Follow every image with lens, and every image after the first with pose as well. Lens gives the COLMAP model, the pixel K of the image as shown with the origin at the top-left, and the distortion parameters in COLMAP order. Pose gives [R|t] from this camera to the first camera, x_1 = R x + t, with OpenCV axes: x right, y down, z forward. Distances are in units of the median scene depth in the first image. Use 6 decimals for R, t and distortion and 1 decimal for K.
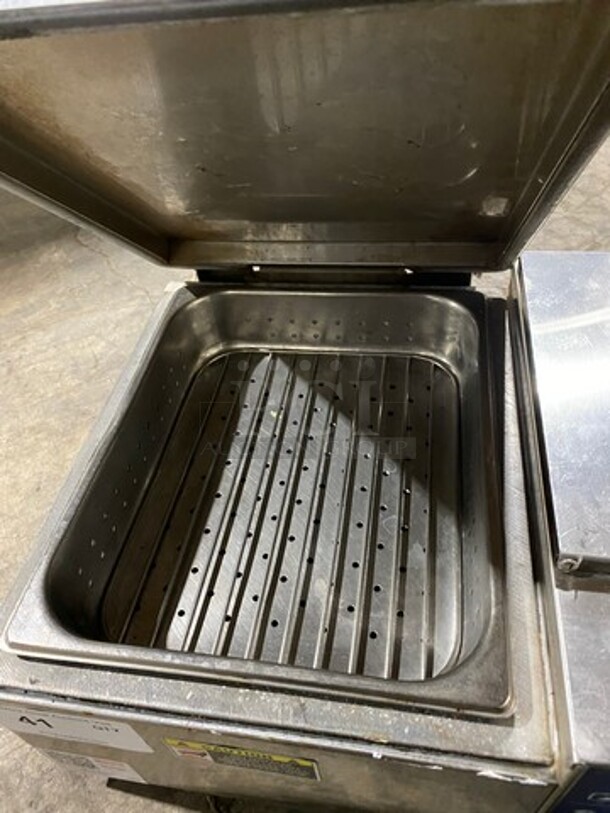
lens RADIAL K [[615.9, 0, 300.3], [0, 615.9, 400.4], [0, 0, 1]] dist [0.017170, -0.011119]
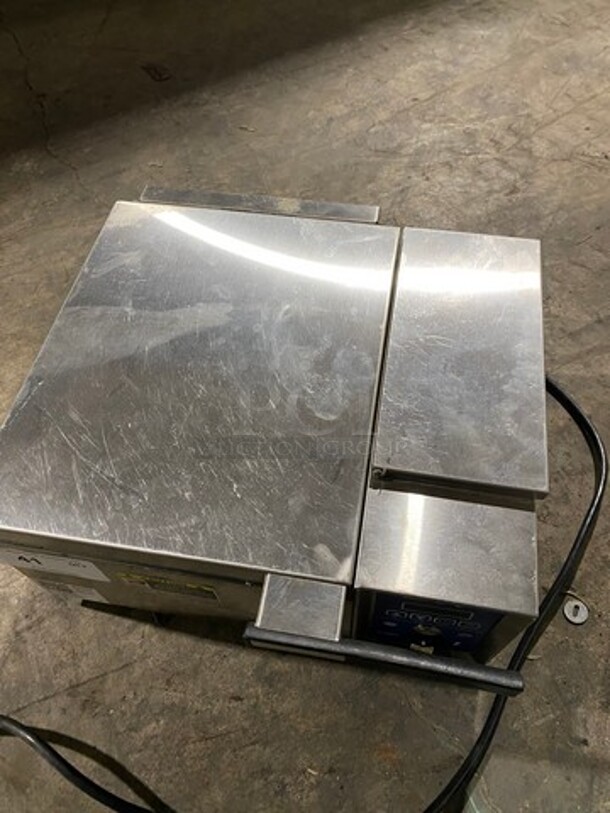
lens RADIAL K [[615.9, 0, 312.4], [0, 615.9, 404.0], [0, 0, 1]] dist [0.017170, -0.011119]
pose [[0.997973, 0.040383, 0.049184, 0.073849], [-0.049380, 0.978917, 0.198200, -0.079178], [-0.040143, -0.200227, 0.978927, -0.183170]]
